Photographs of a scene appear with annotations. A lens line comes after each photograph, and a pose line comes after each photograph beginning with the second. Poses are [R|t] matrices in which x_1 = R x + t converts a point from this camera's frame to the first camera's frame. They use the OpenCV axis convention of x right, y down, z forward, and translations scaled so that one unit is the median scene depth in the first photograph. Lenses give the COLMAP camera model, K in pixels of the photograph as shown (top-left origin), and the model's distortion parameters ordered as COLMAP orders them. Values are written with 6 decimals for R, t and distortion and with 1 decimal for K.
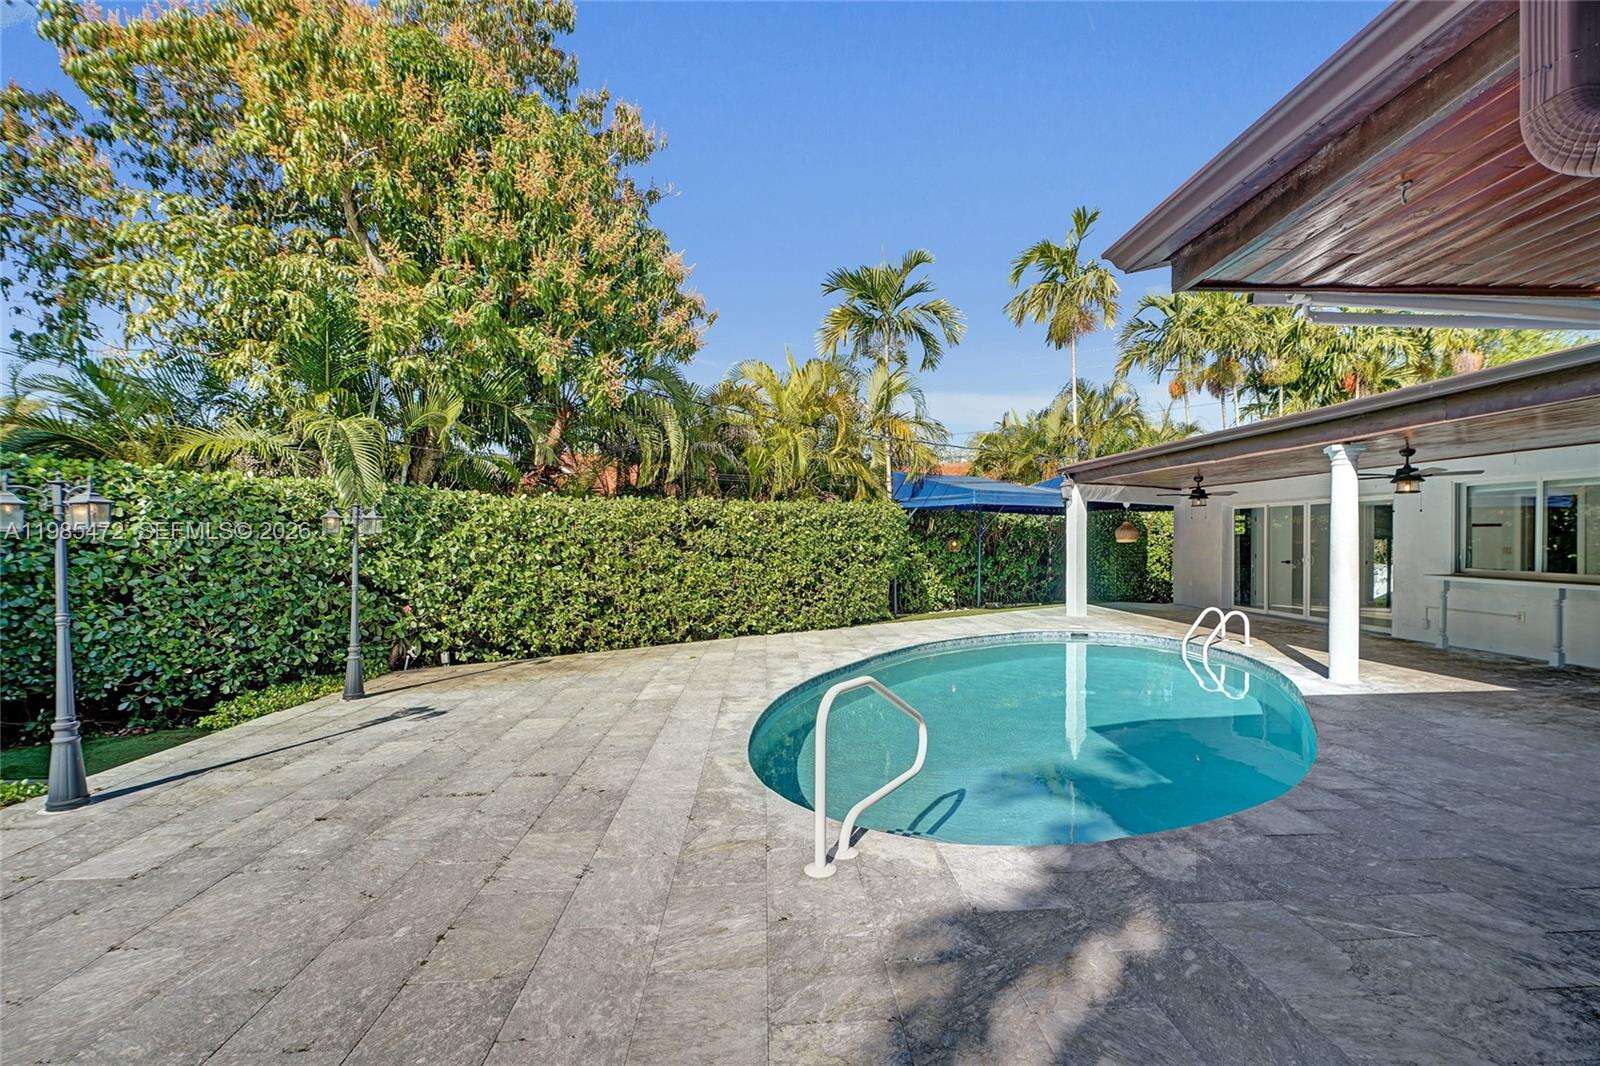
lens RADIAL K [[729.1, 0, 811.0], [0, 729.1, 537.9], [0, 0, 1]] dist [-0.009769, 0.004721]
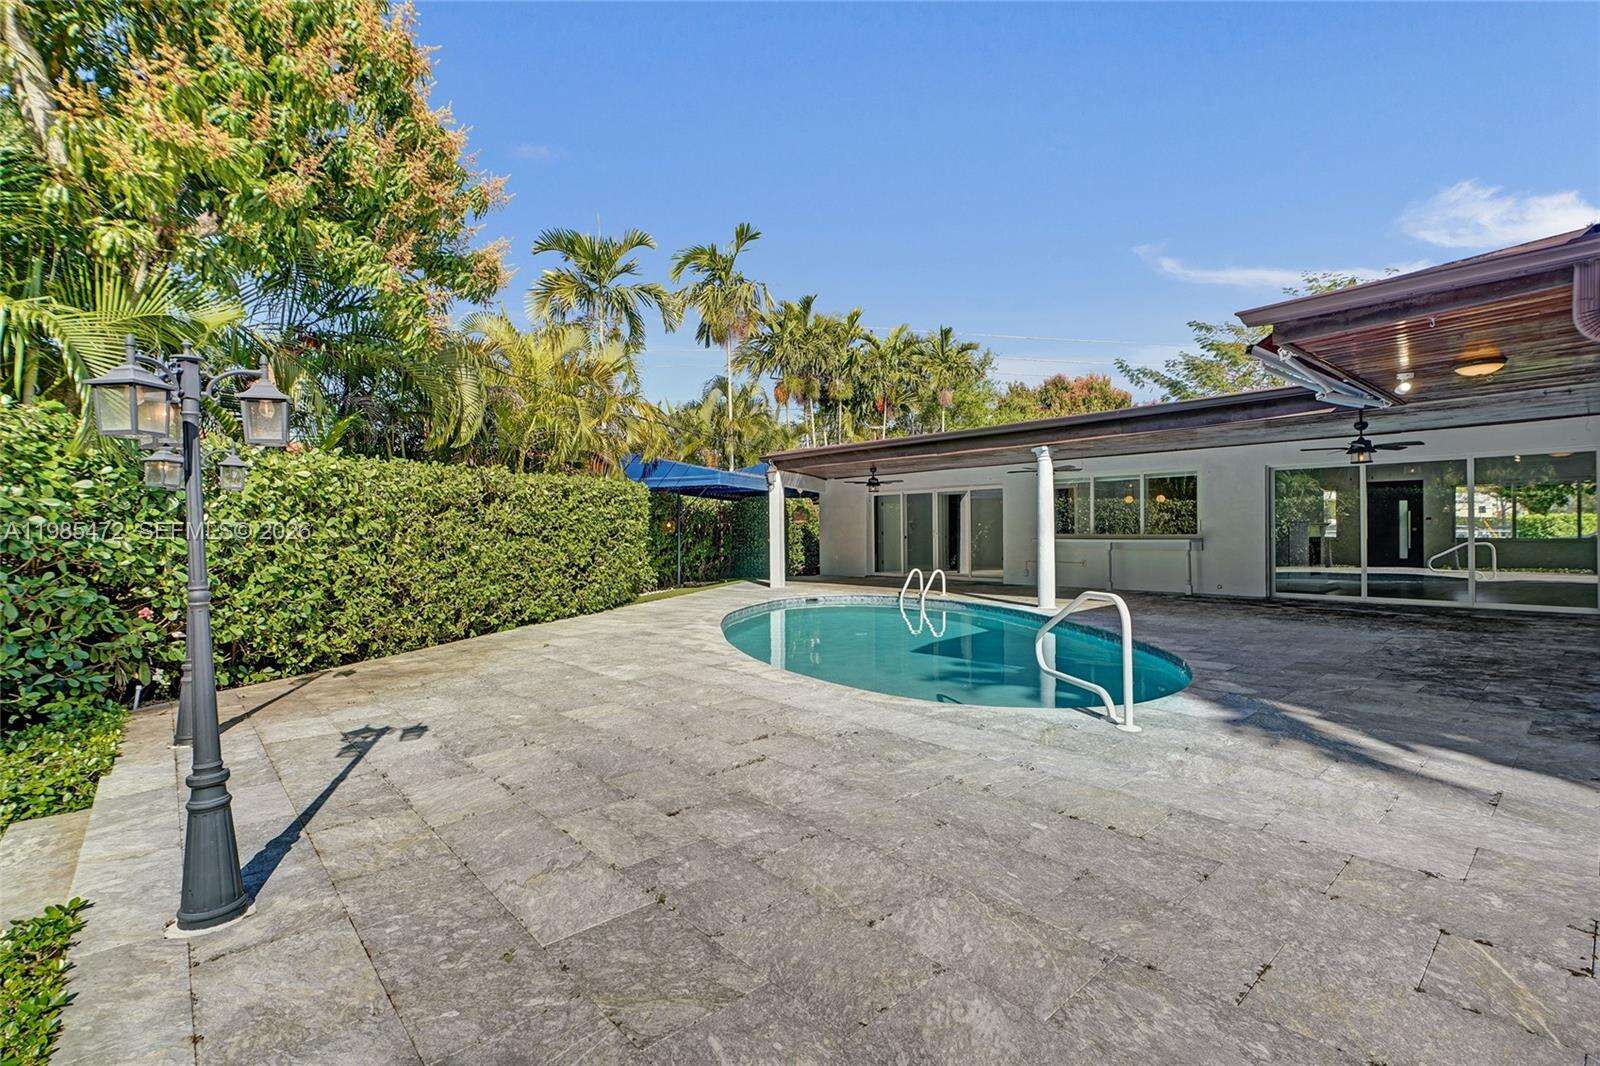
lens RADIAL K [[729.1, 0, 813.2], [0, 729.1, 543.4], [0, 0, 1]] dist [-0.009769, 0.004721]
pose [[0.783719, -0.020715, 0.620771, -0.431072], [0.011350, 0.999754, 0.019033, 0.026017], [-0.621012, -0.007871, 0.783761, 0.101080]]
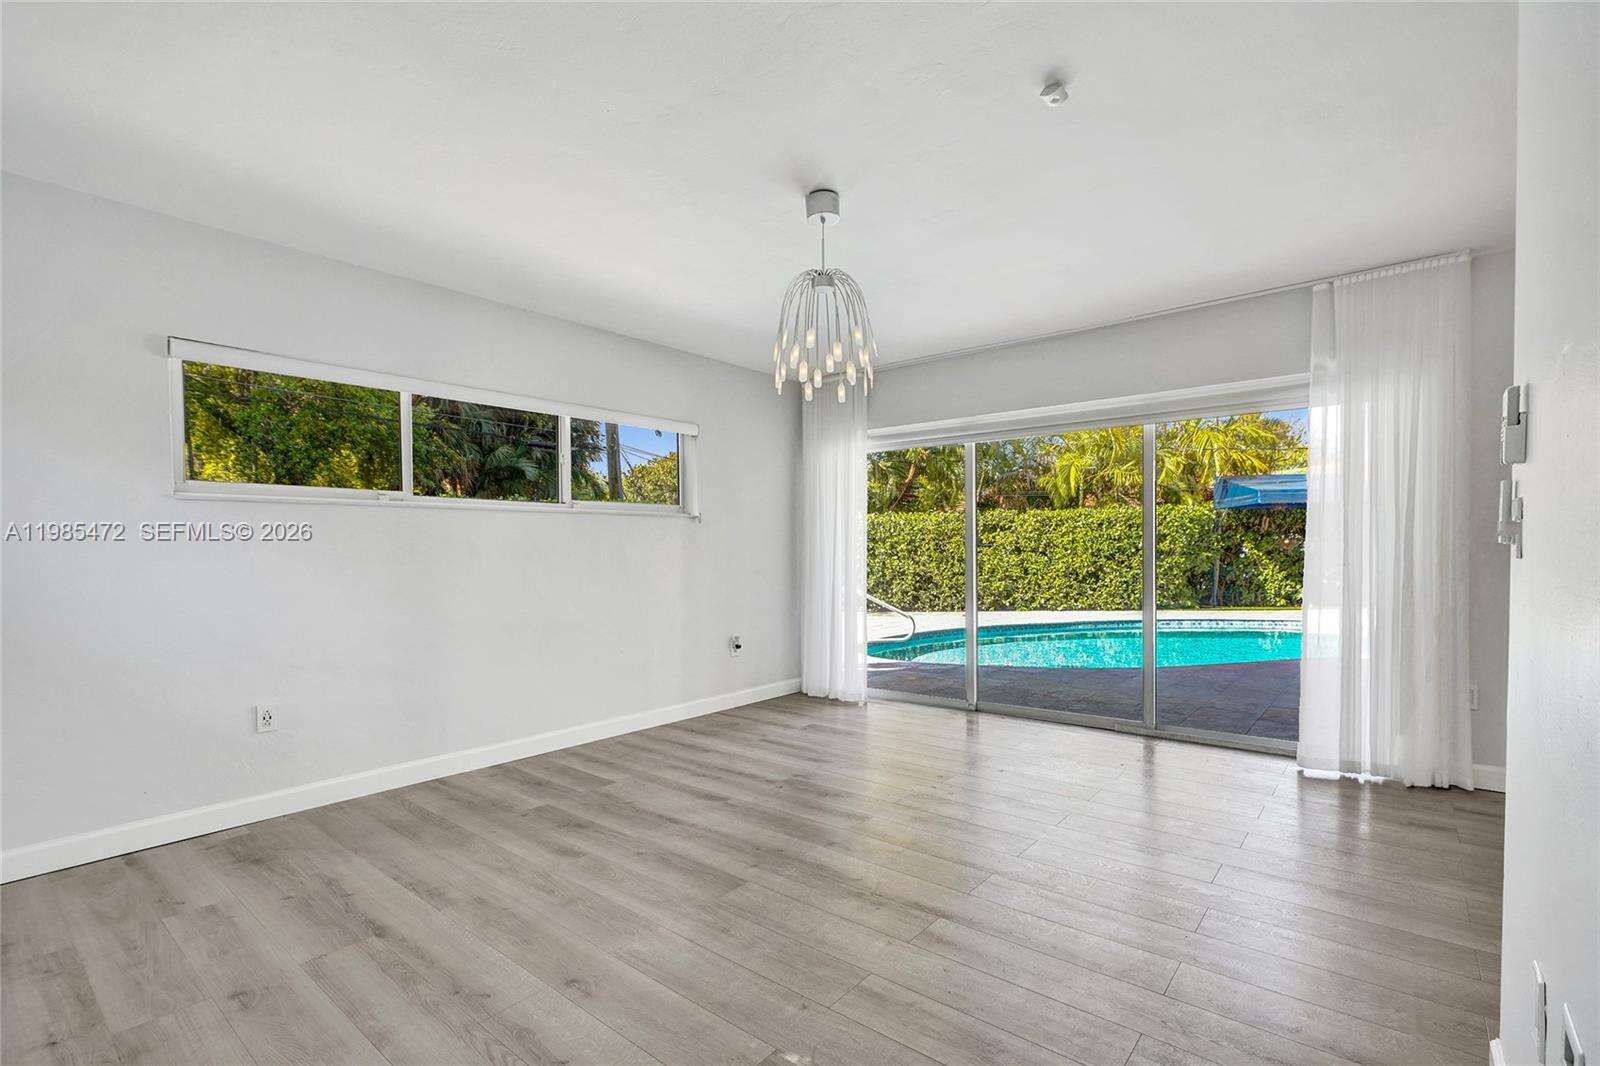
lens RADIAL K [[729.1, 0, 800.3], [0, 729.1, 559.1], [0, 0, 1]] dist [-0.009769, 0.004721]
pose [[0.734498, 0.001729, -0.678609, 0.590805], [0.008900, 0.999886, 0.012180, 0.022699], [0.678553, -0.014986, 0.734399, -0.335965]]
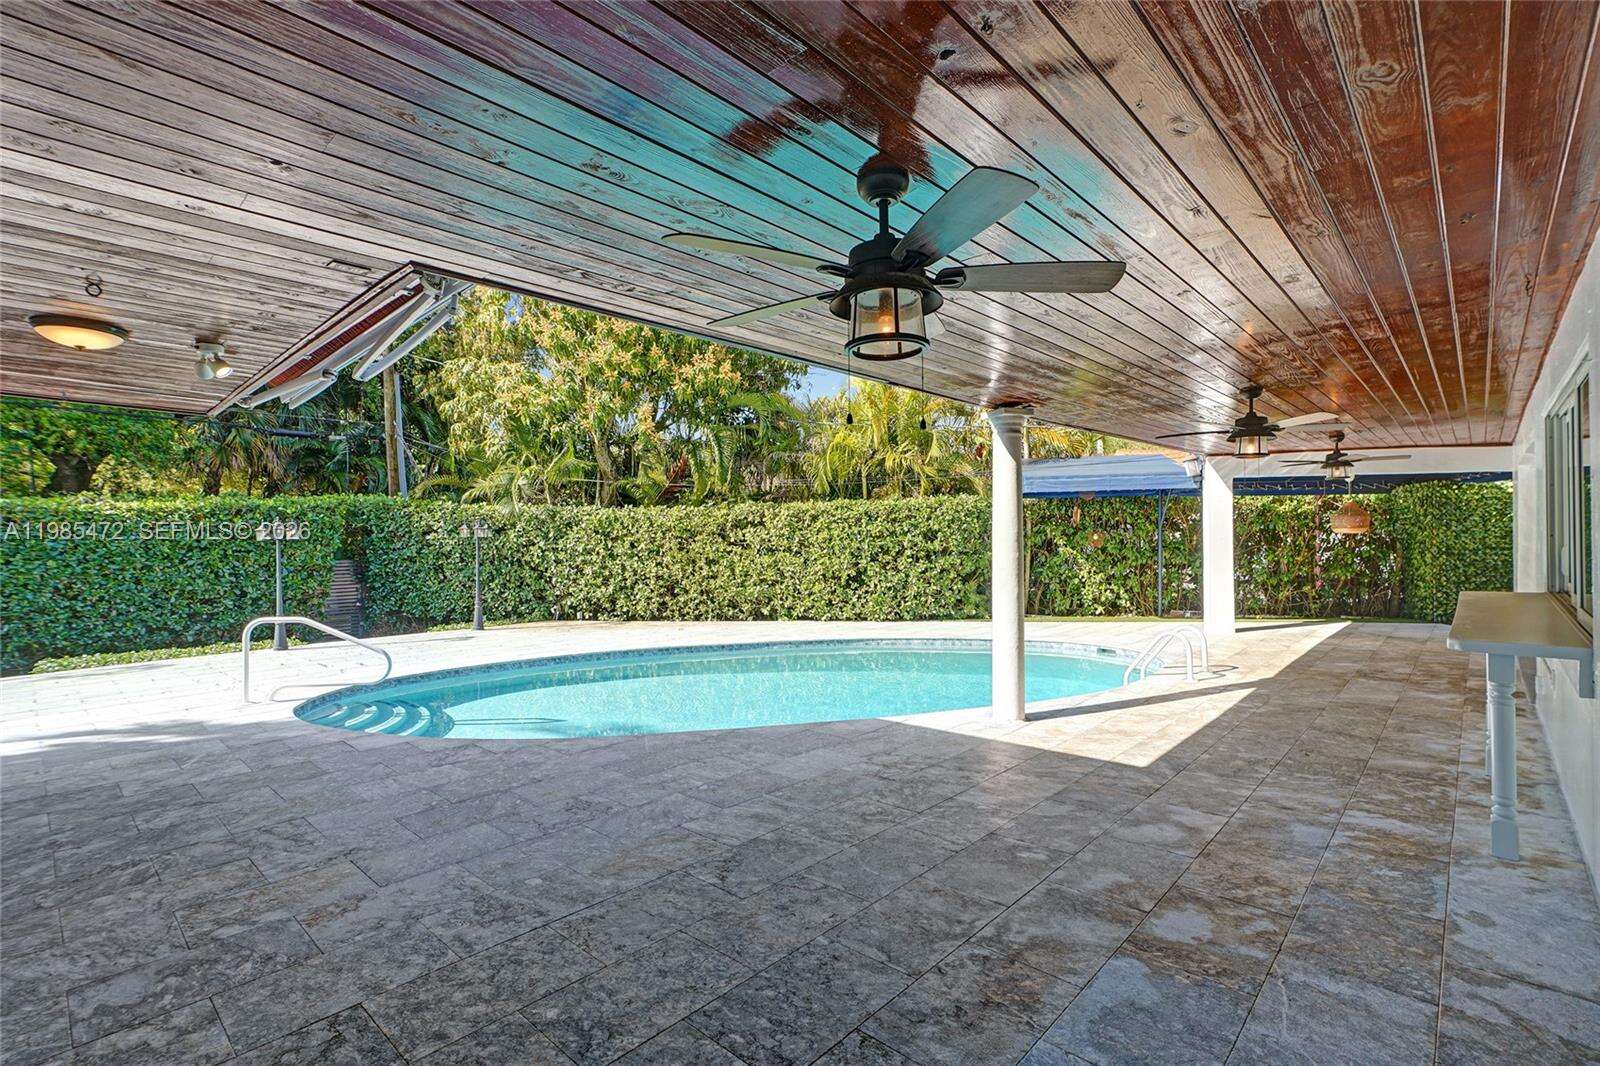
lens RADIAL K [[729.1, 0, 790.7], [0, 729.1, 526.6], [0, 0, 1]] dist [-0.009769, 0.004721]
pose [[0.690873, -0.018722, -0.722734, 0.861605], [0.014696, 0.999822, -0.011852, 0.000987], [0.722827, -0.002433, 0.691025, 0.234943]]
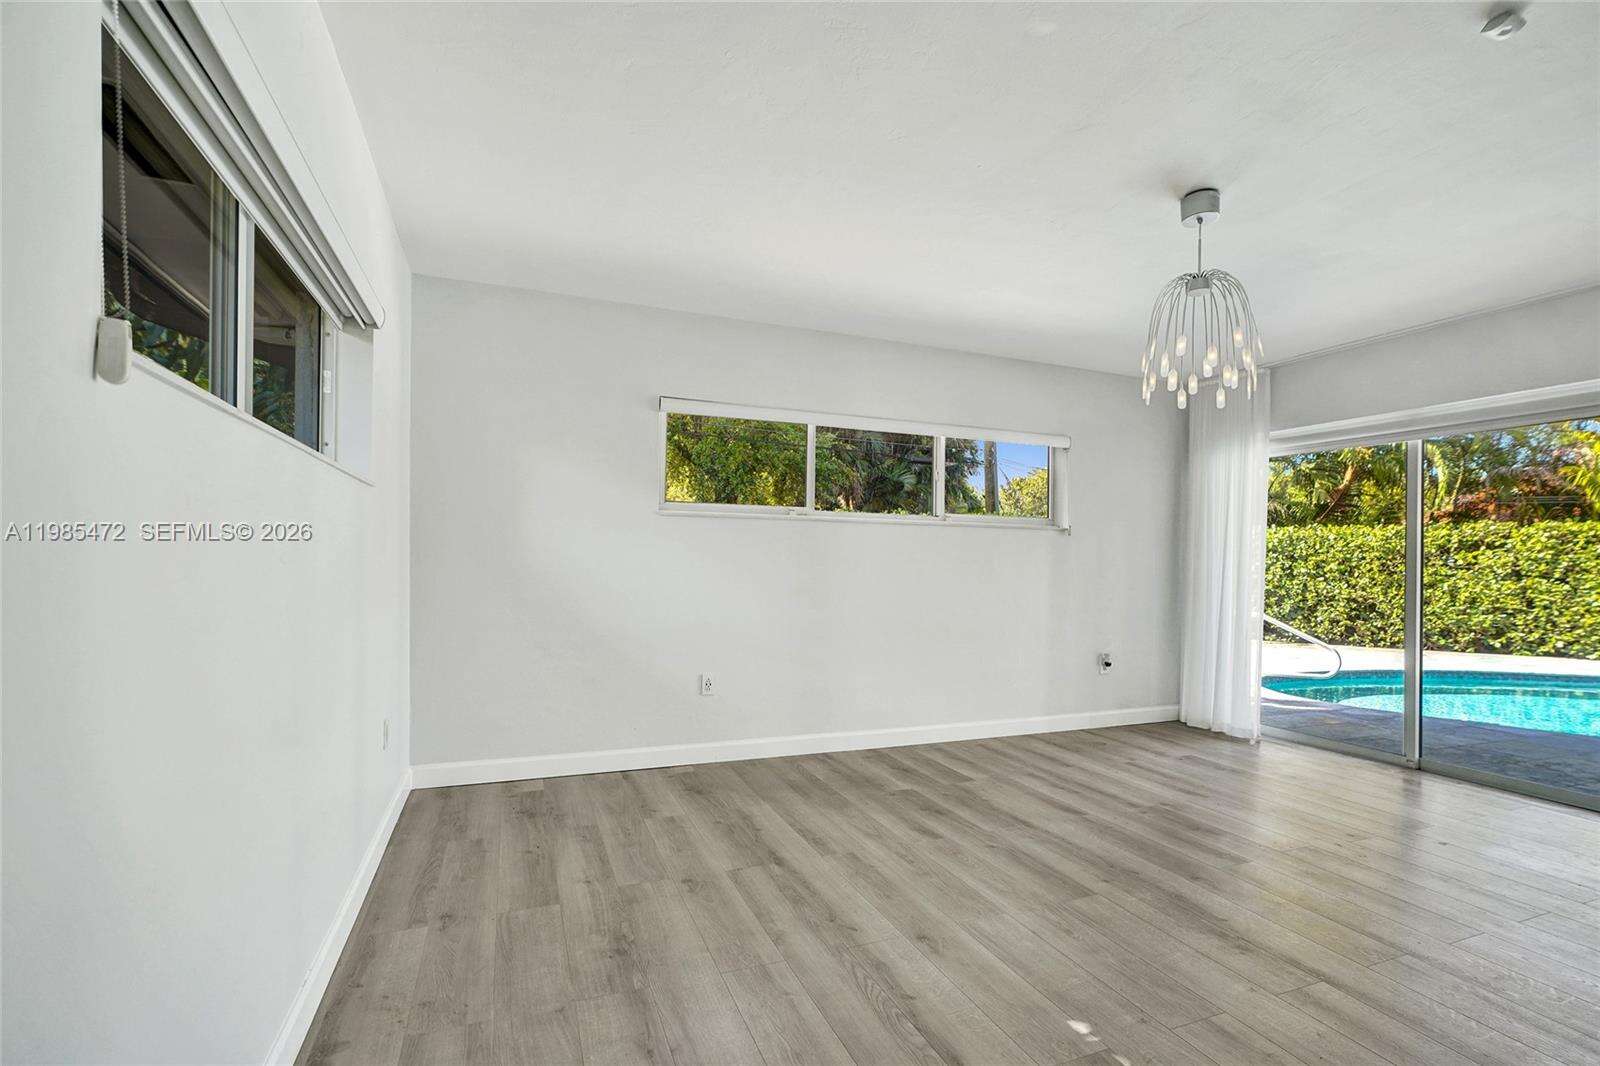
lens RADIAL K [[729.1, 0, 810.6], [0, 729.1, 557.9], [0, 0, 1]] dist [-0.009769, 0.004721]
pose [[0.326098, 0.000256, -0.945336, 0.615092], [-0.016133, 0.999856, -0.005294, 0.023773], [0.945198, 0.016977, 0.326055, -0.343750]]
